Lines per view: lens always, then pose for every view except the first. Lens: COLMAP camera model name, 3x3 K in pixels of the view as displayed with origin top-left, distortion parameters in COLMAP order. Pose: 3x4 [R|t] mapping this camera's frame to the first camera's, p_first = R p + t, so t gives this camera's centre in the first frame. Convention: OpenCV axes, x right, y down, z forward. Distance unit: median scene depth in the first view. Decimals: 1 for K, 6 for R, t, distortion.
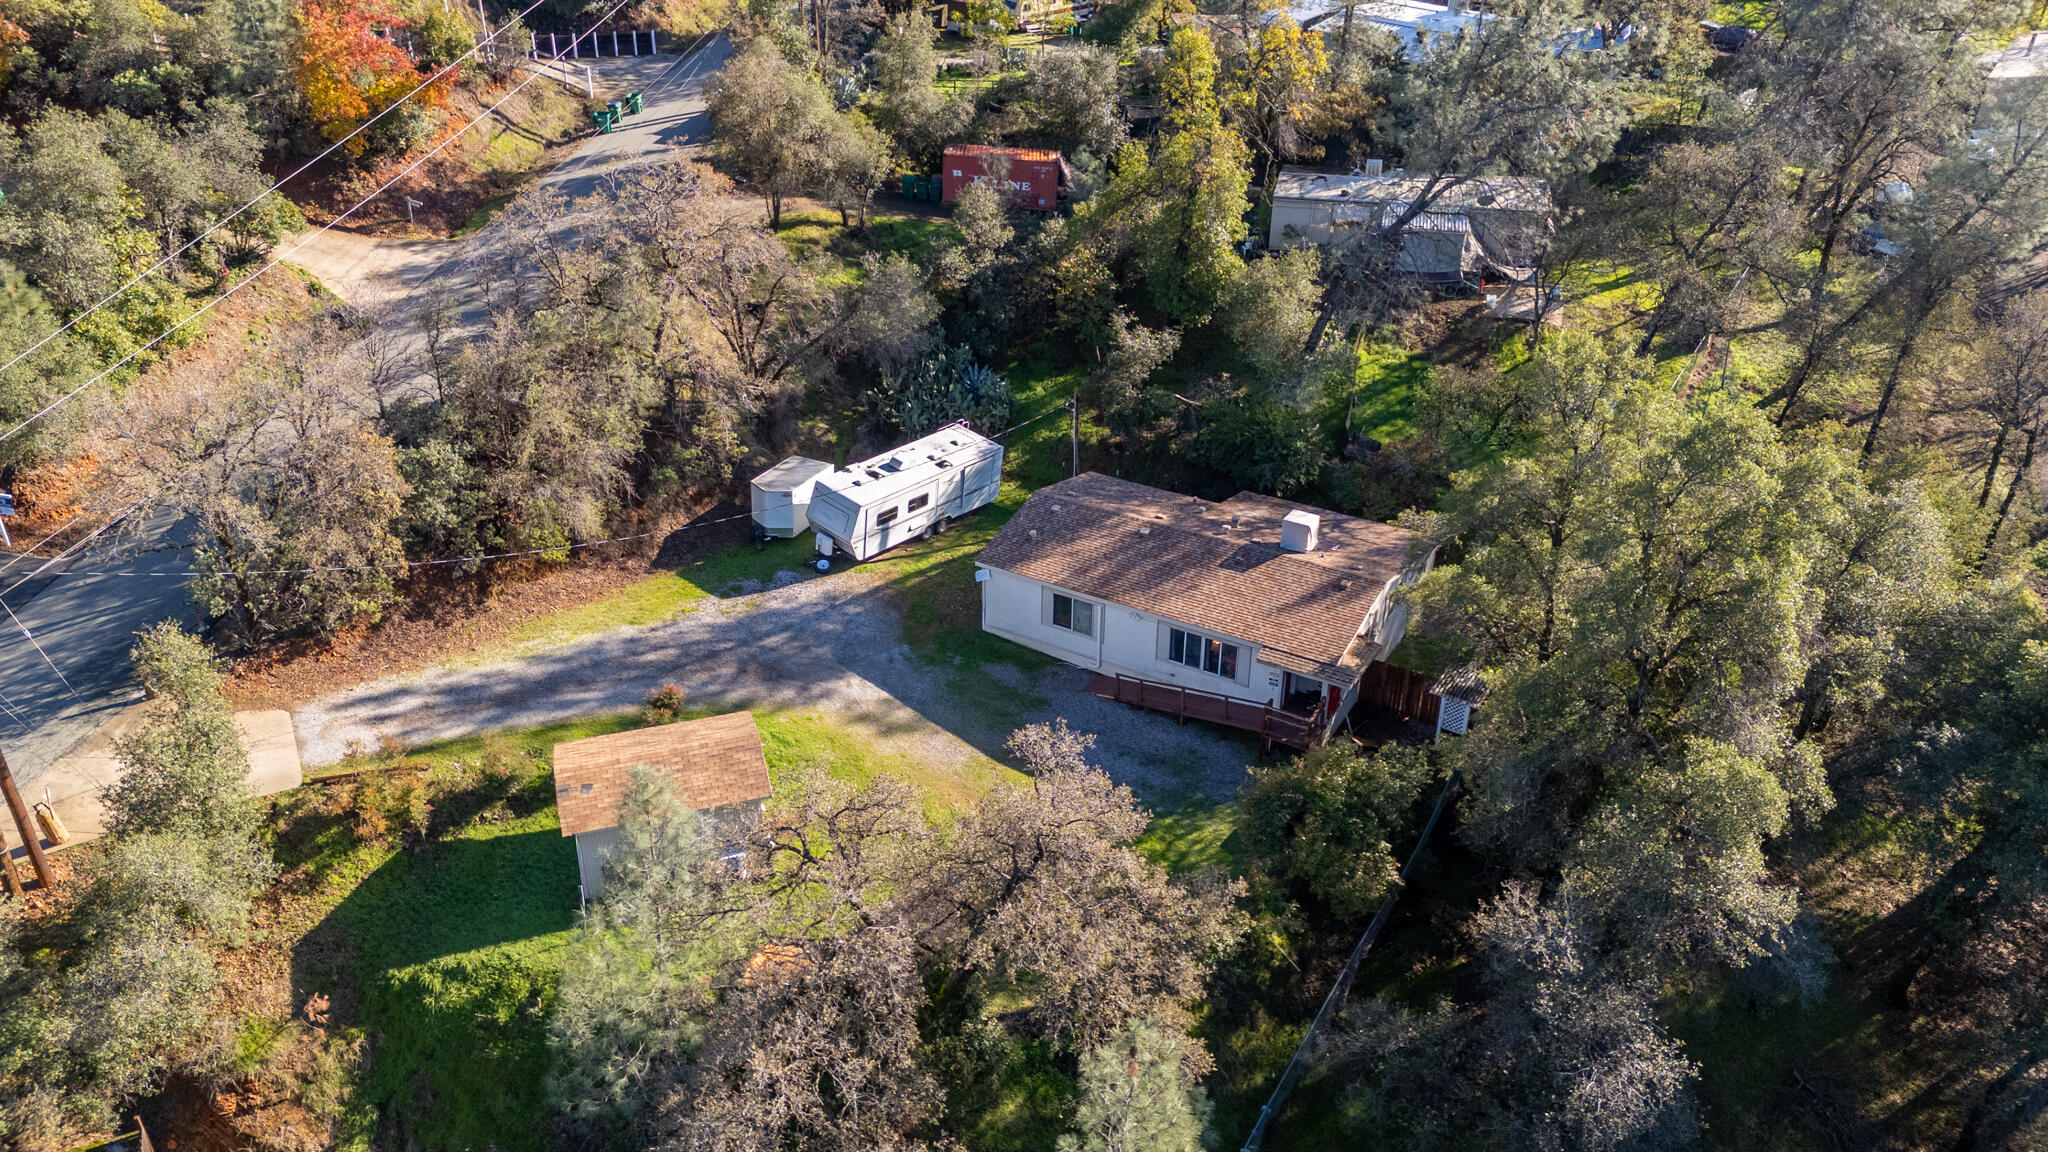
lens RADIAL K [[1437.6, 0, 1024.0], [0, 1437.6, 576.0], [0, 0, 1]] dist [0.091443, -0.123236]
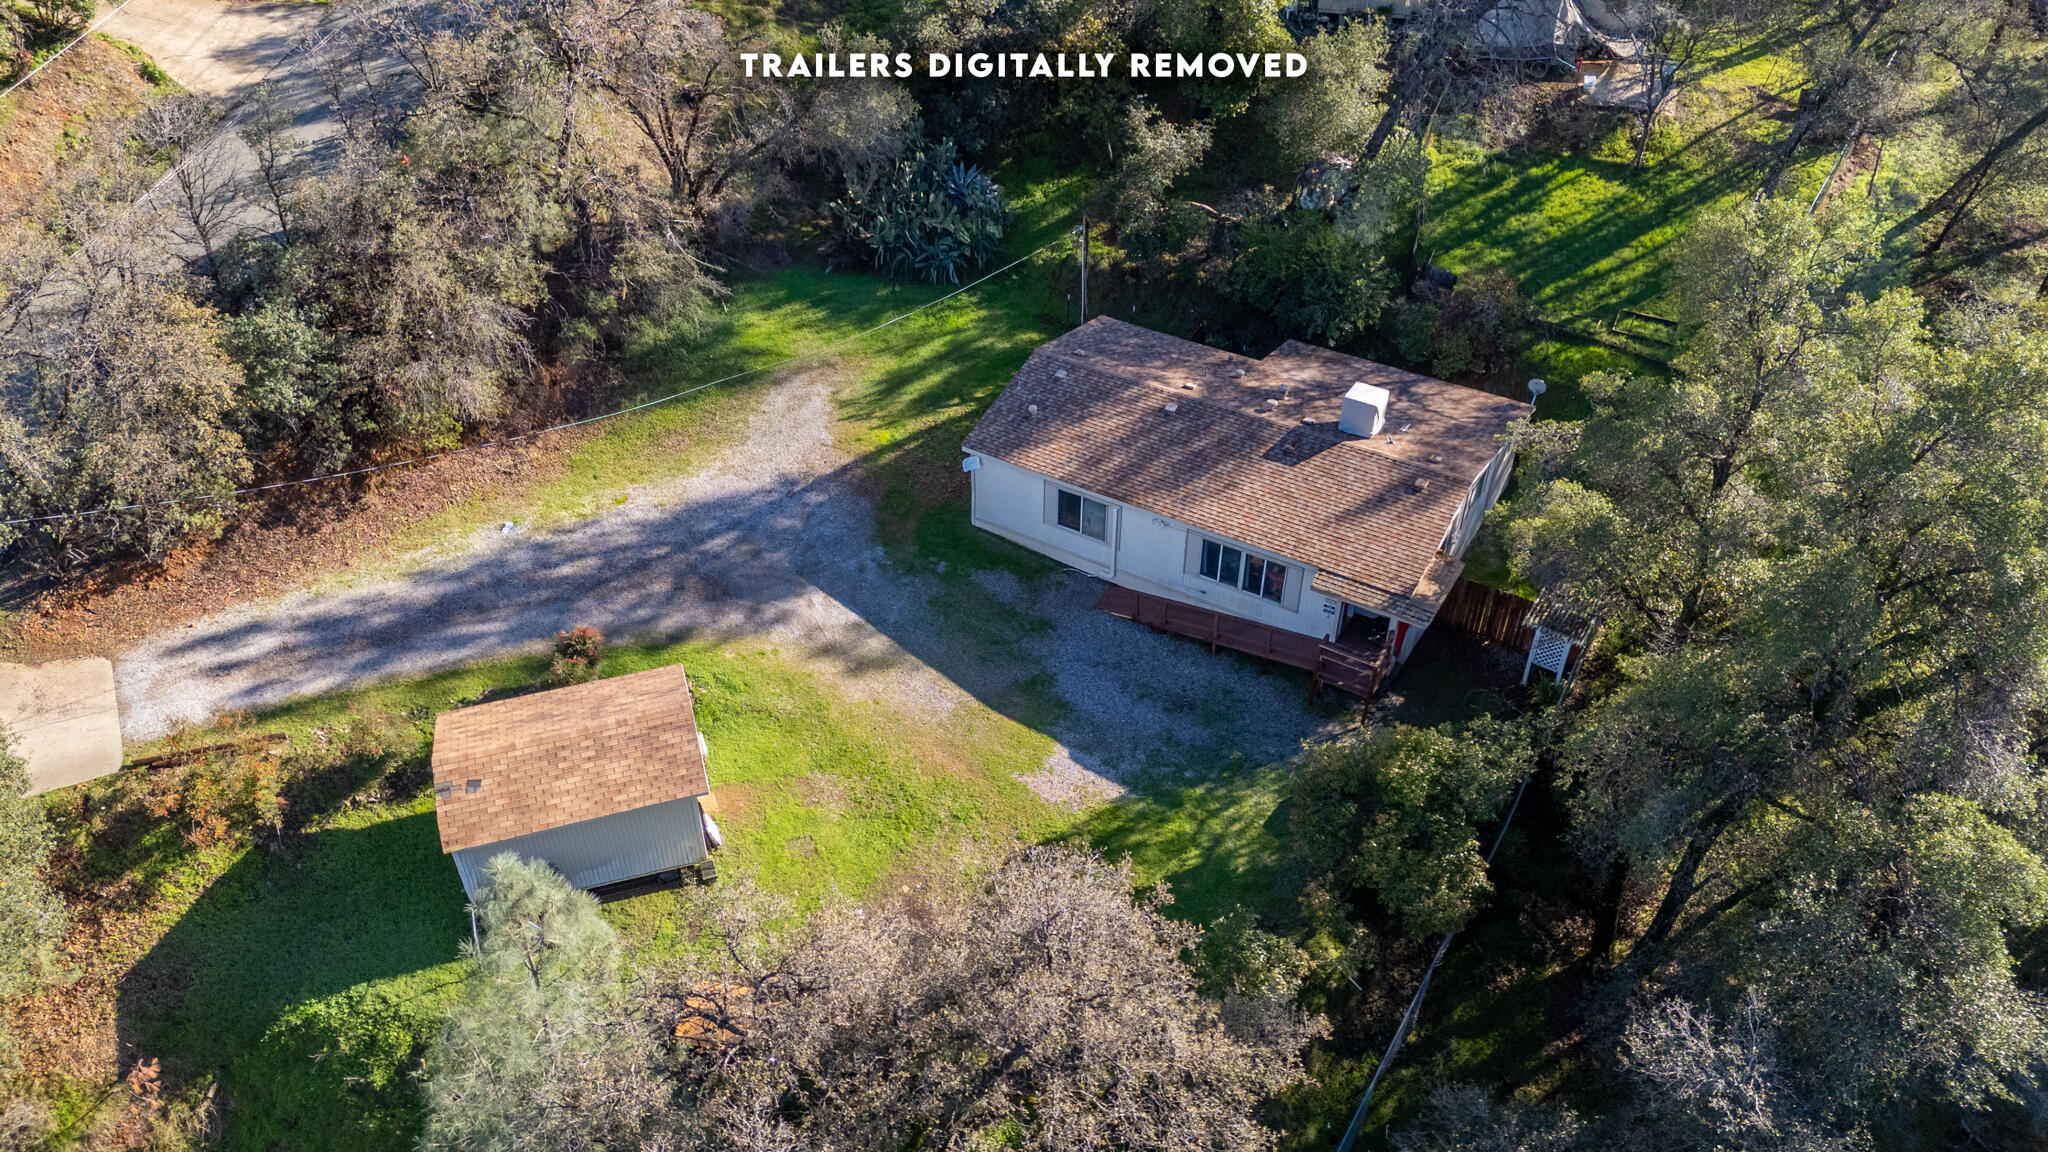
lens RADIAL K [[1468.0, 0, 1024.0], [0, 1468.0, 576.0], [0, 0, 1]] dist [0.071064, -0.072372]
pose [[0.999987, -0.002902, 0.004142, -0.002732], [0.002142, 0.984959, 0.172776, -0.085413], [-0.004581, -0.172765, 0.984952, 0.177180]]
